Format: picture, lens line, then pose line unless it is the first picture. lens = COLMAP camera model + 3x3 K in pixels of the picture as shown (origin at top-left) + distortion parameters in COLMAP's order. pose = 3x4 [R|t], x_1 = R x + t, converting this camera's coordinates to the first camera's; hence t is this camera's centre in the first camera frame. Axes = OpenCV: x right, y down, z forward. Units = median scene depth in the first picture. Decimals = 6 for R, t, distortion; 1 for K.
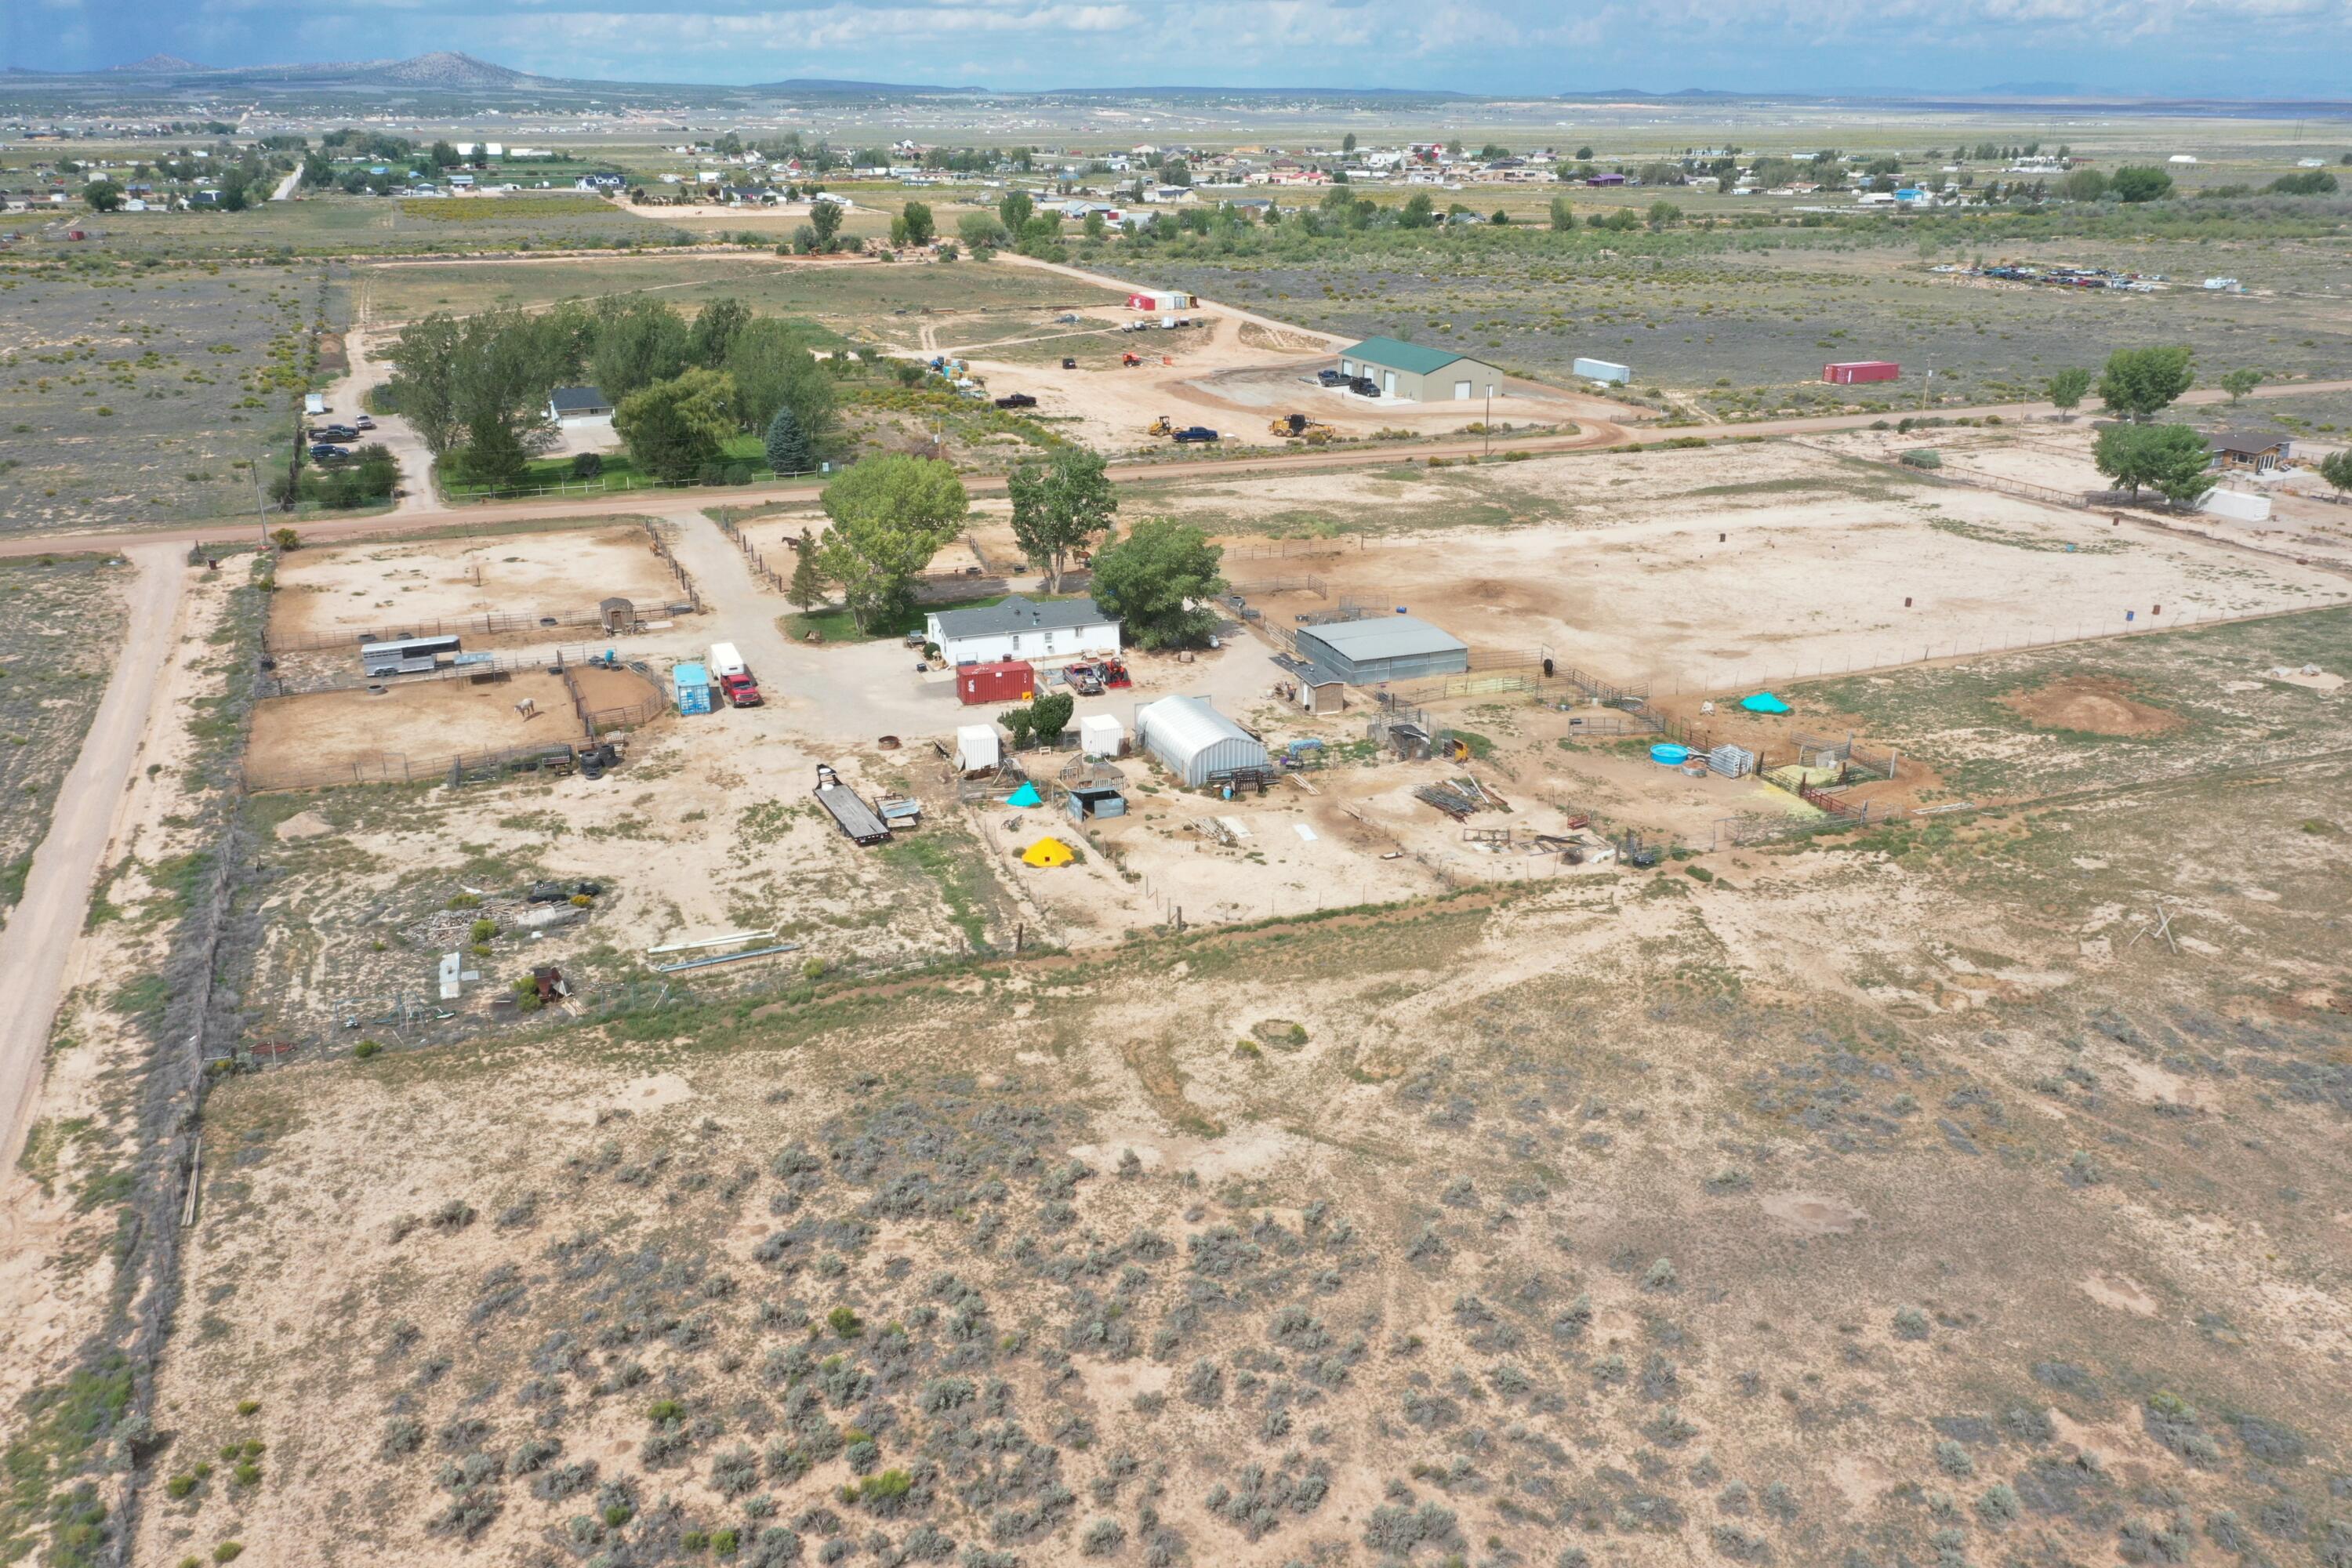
lens RADIAL K [[1838.6, 0, 1178.7], [0, 1838.6, 783.7], [0, 0, 1]] dist [-0.004277, 0.006520]
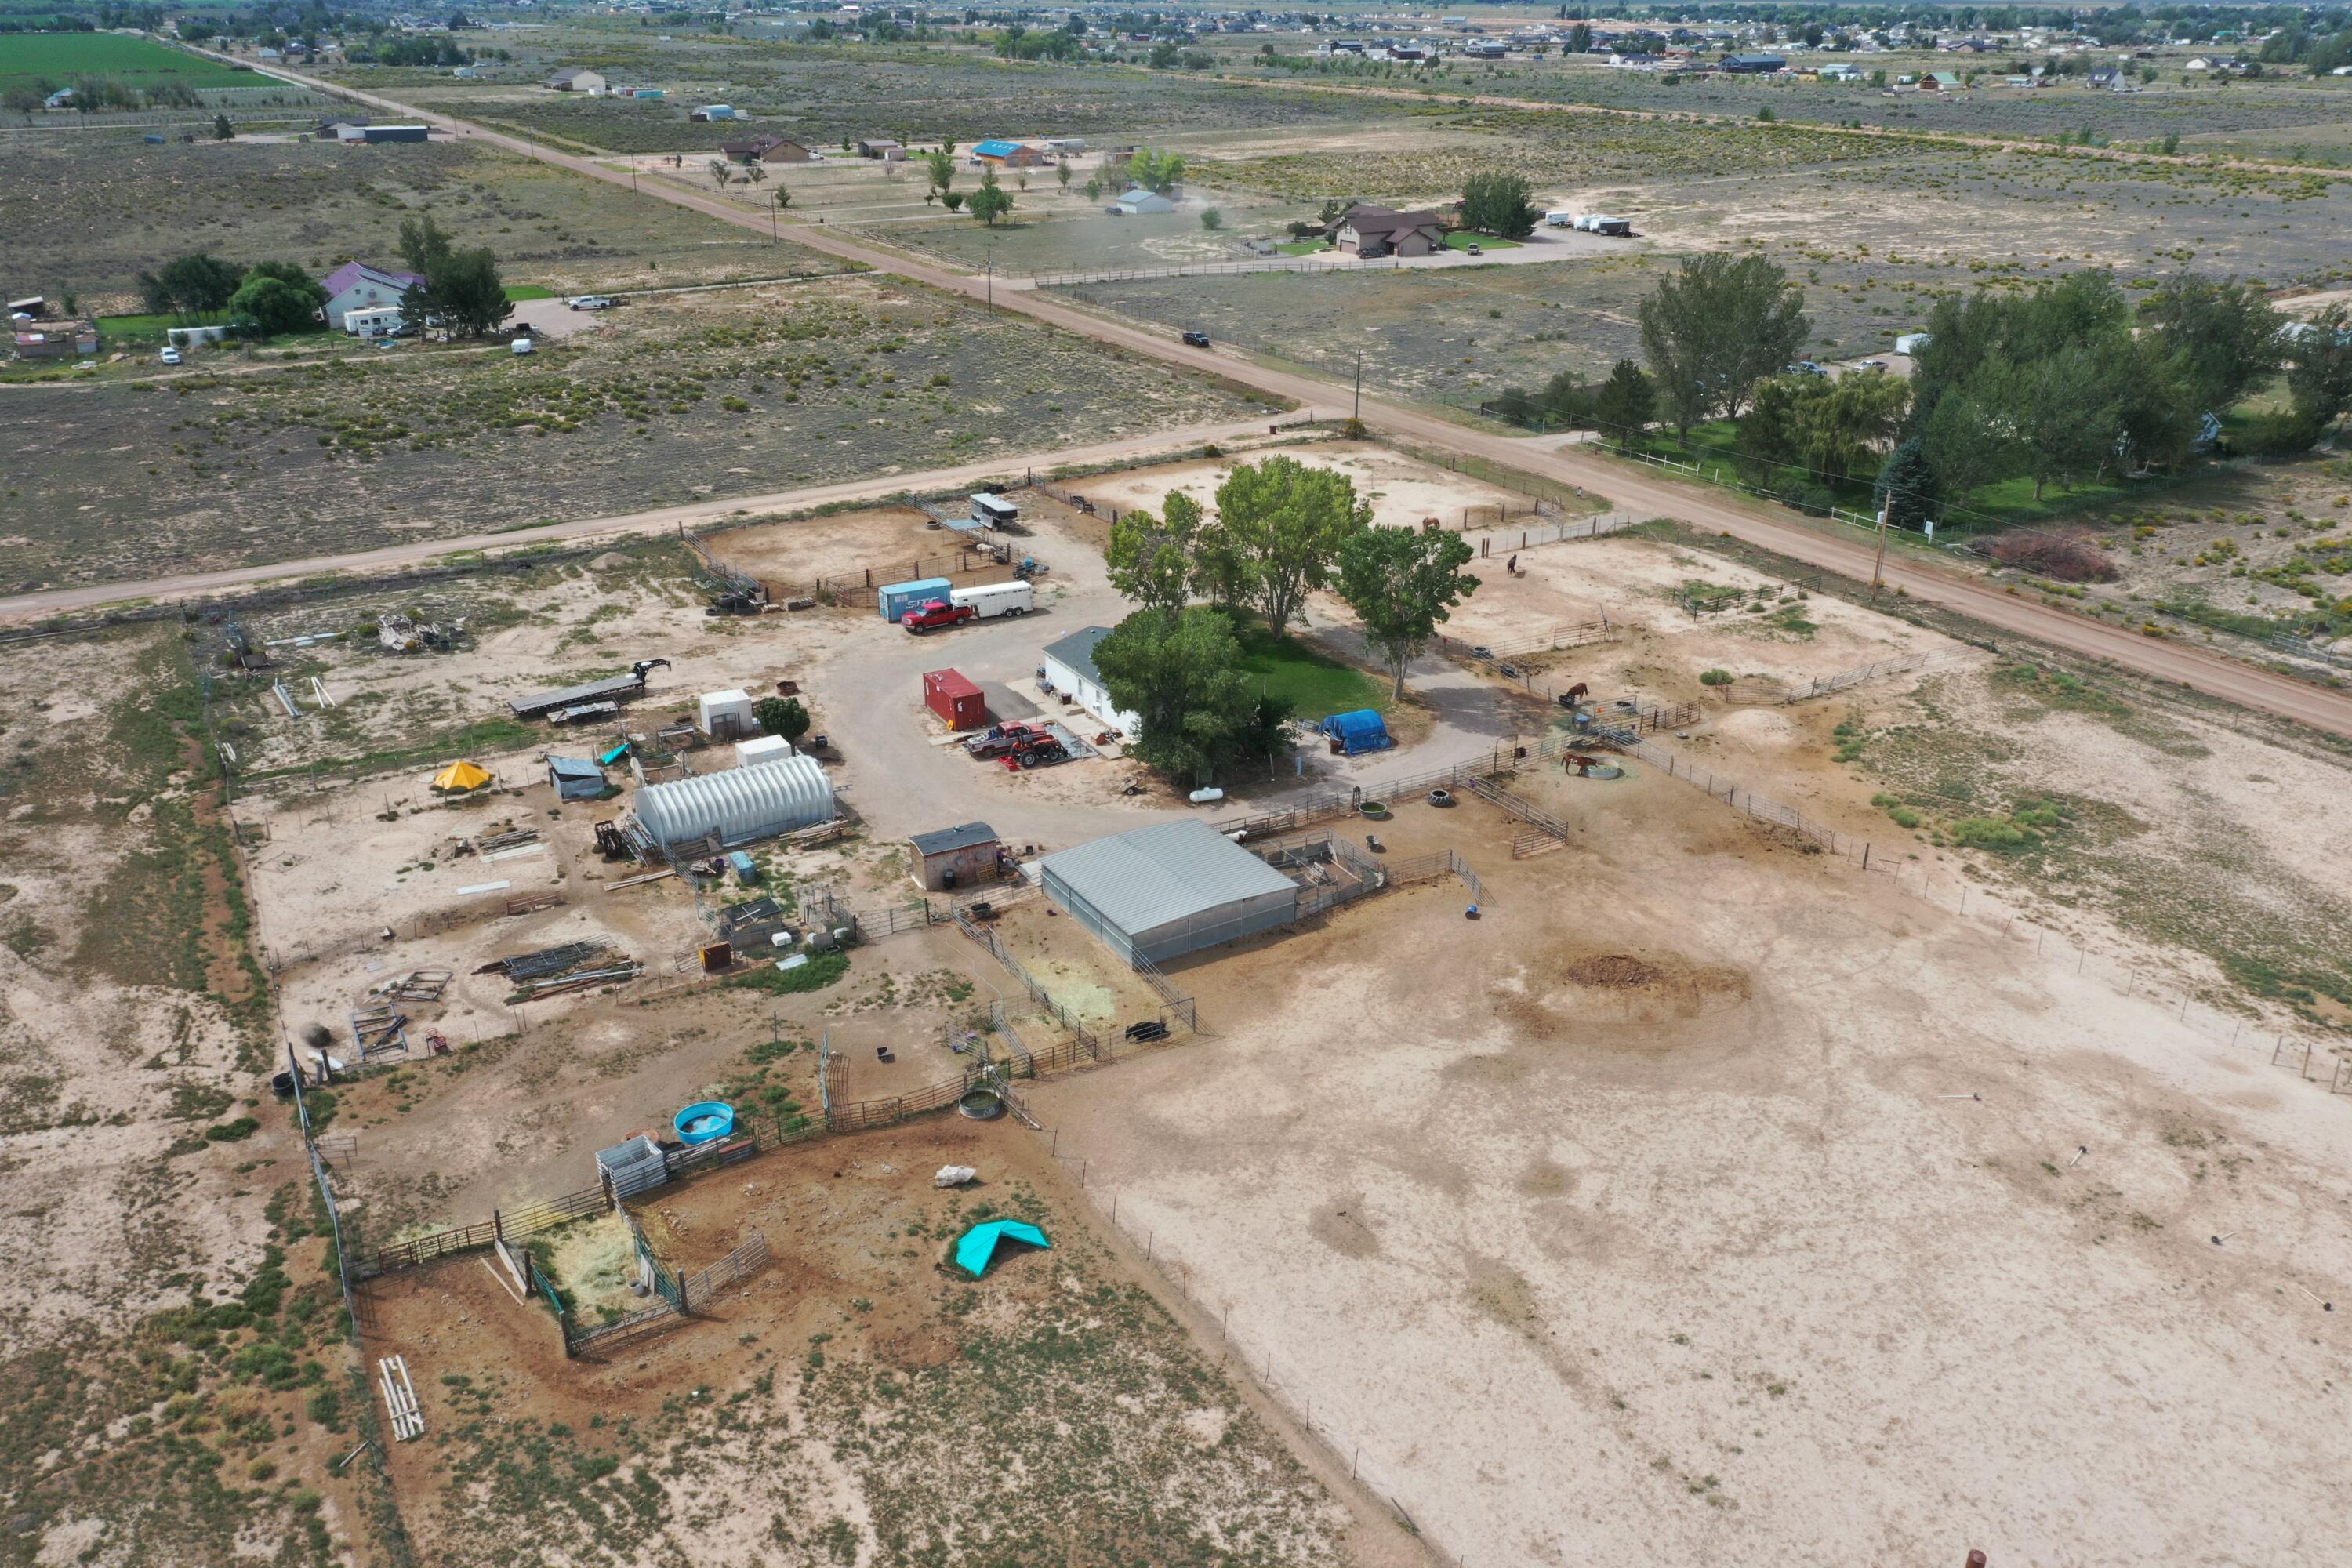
lens RADIAL K [[1838.6, 0, 1178.7], [0, 1838.6, 783.7], [0, 0, 1]] dist [-0.004277, 0.006520]
pose [[0.163033, 0.392832, -0.905043, 0.725829], [-0.340847, 0.883263, 0.321978, -0.334775], [0.925874, 0.255988, 0.277897, 0.836718]]
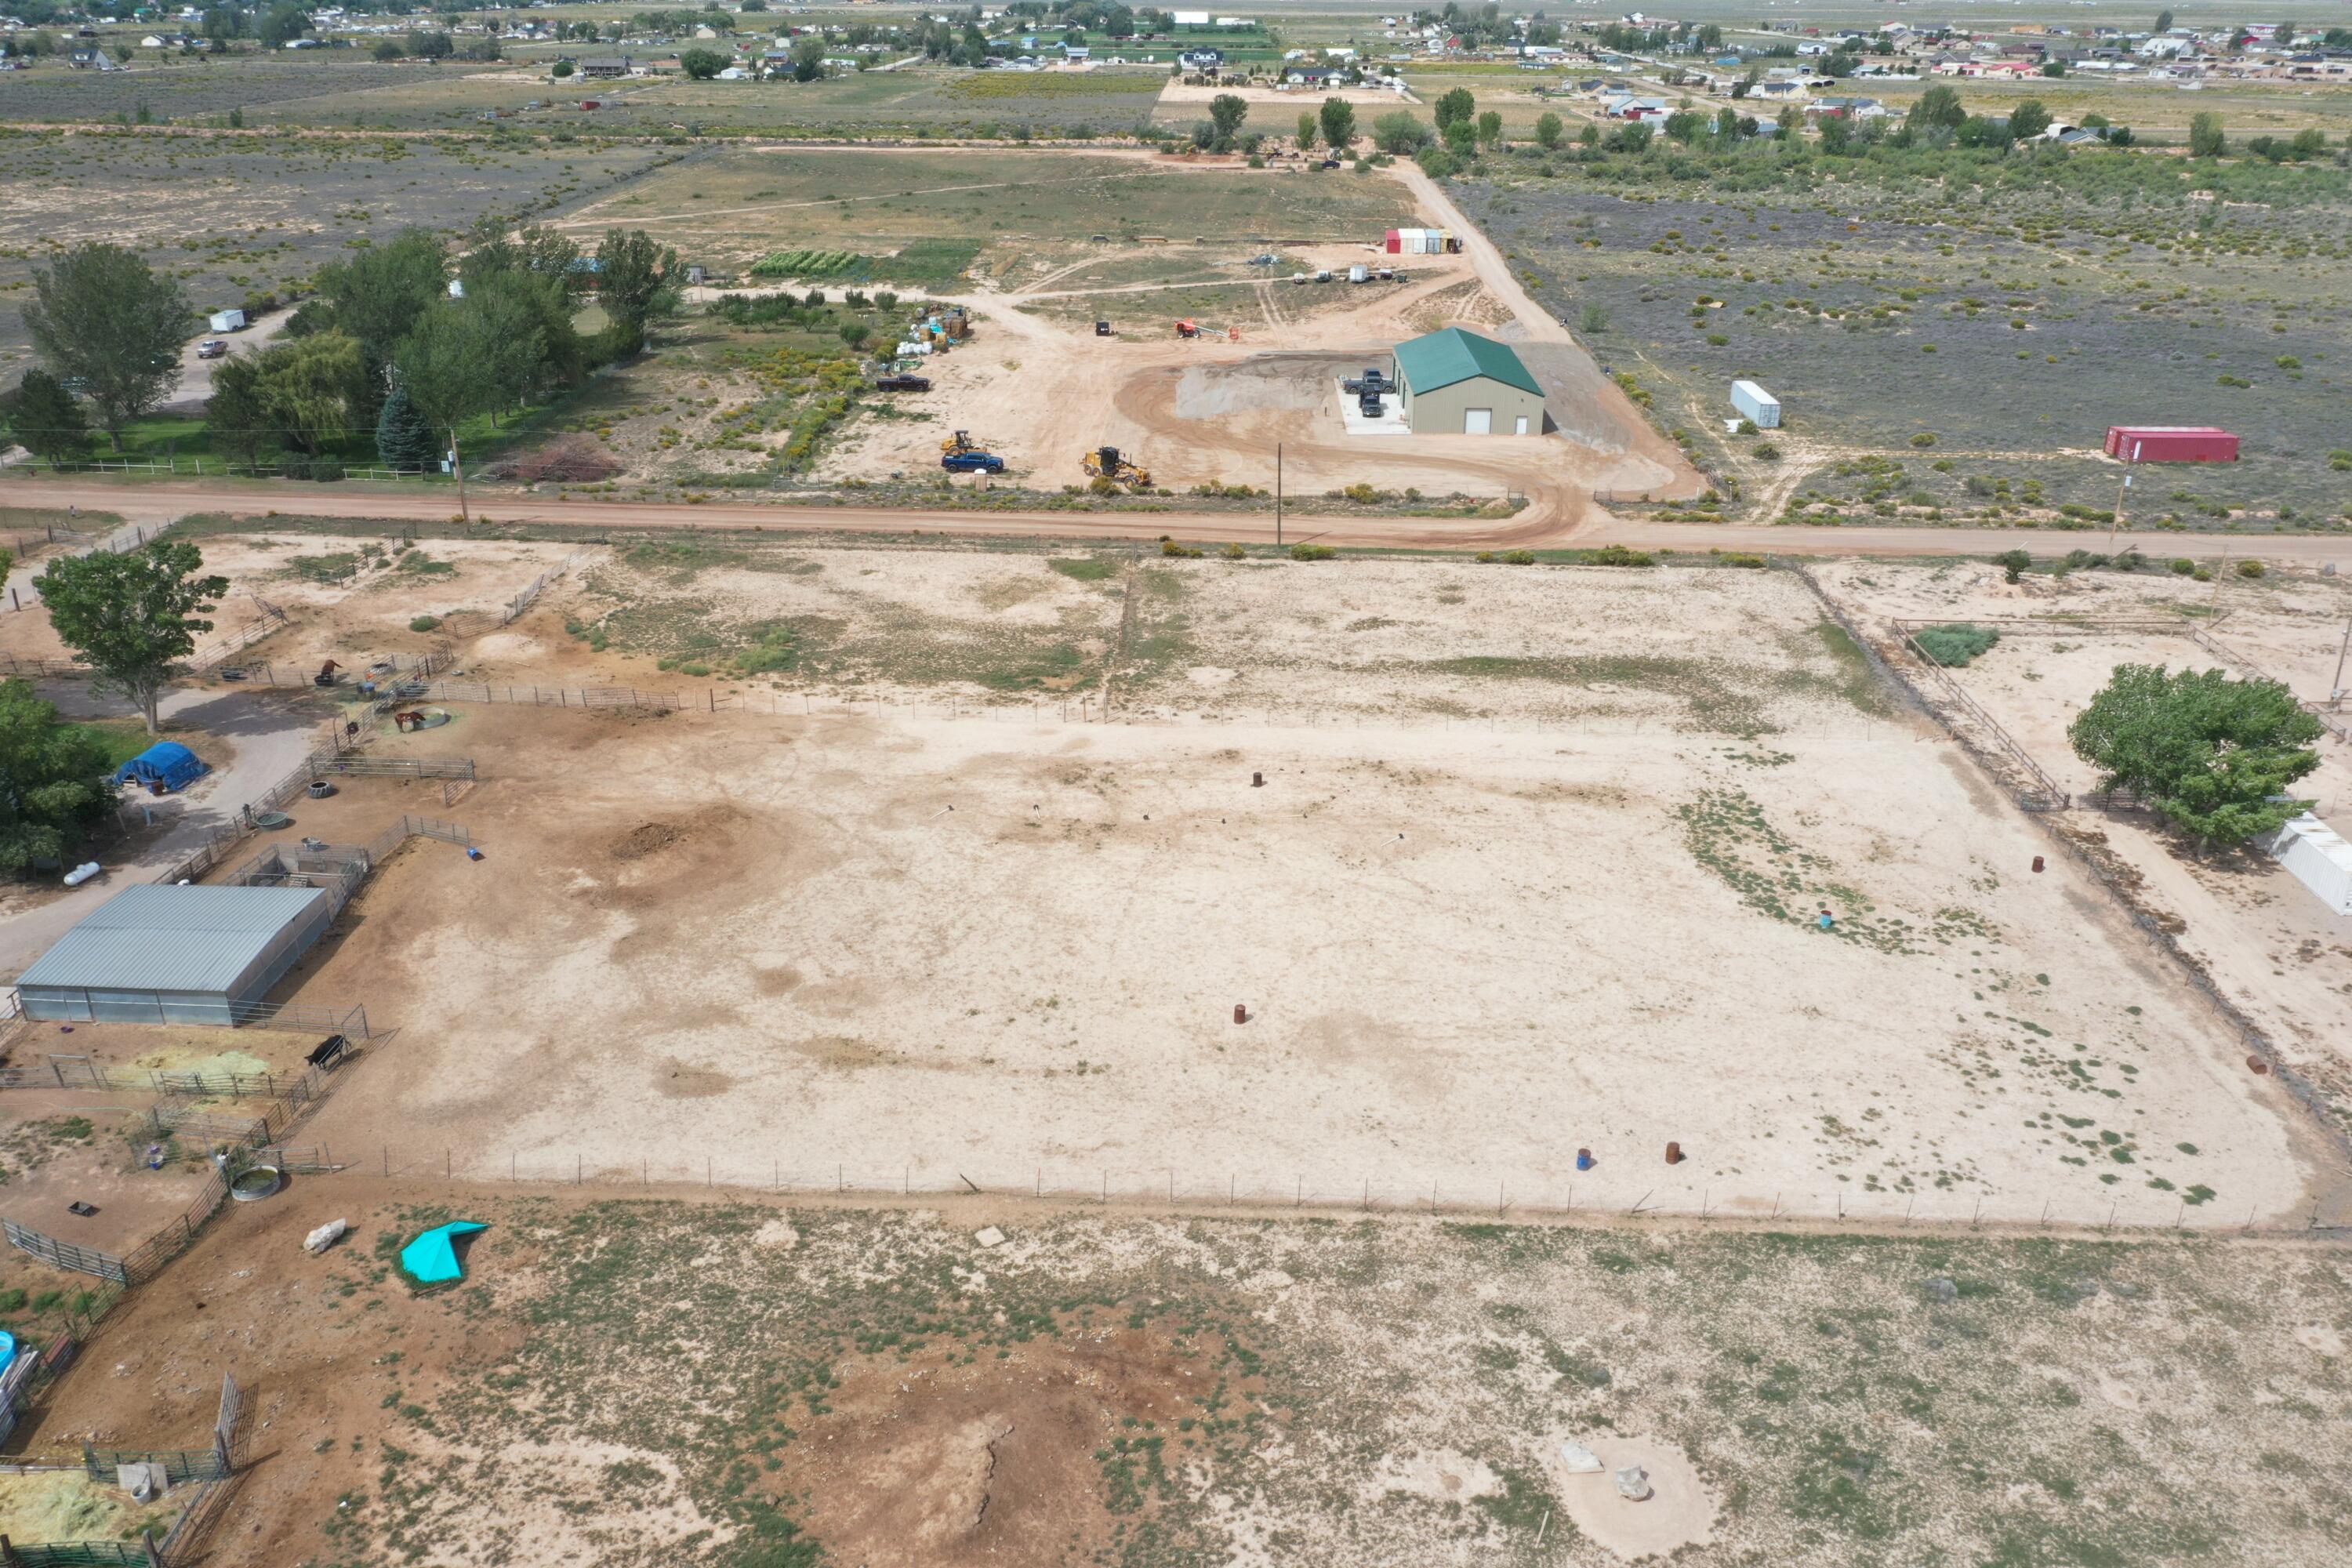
lens RADIAL K [[1849.5, 0, 1168.4], [0, 1849.5, 787.4], [0, 0, 1]] dist [0.006823, -0.001996]
pose [[0.910079, 0.170931, -0.377543, 0.654132], [-0.147216, 0.984905, 0.091042, -0.239665], [0.387405, -0.027275, 0.921506, 0.583592]]
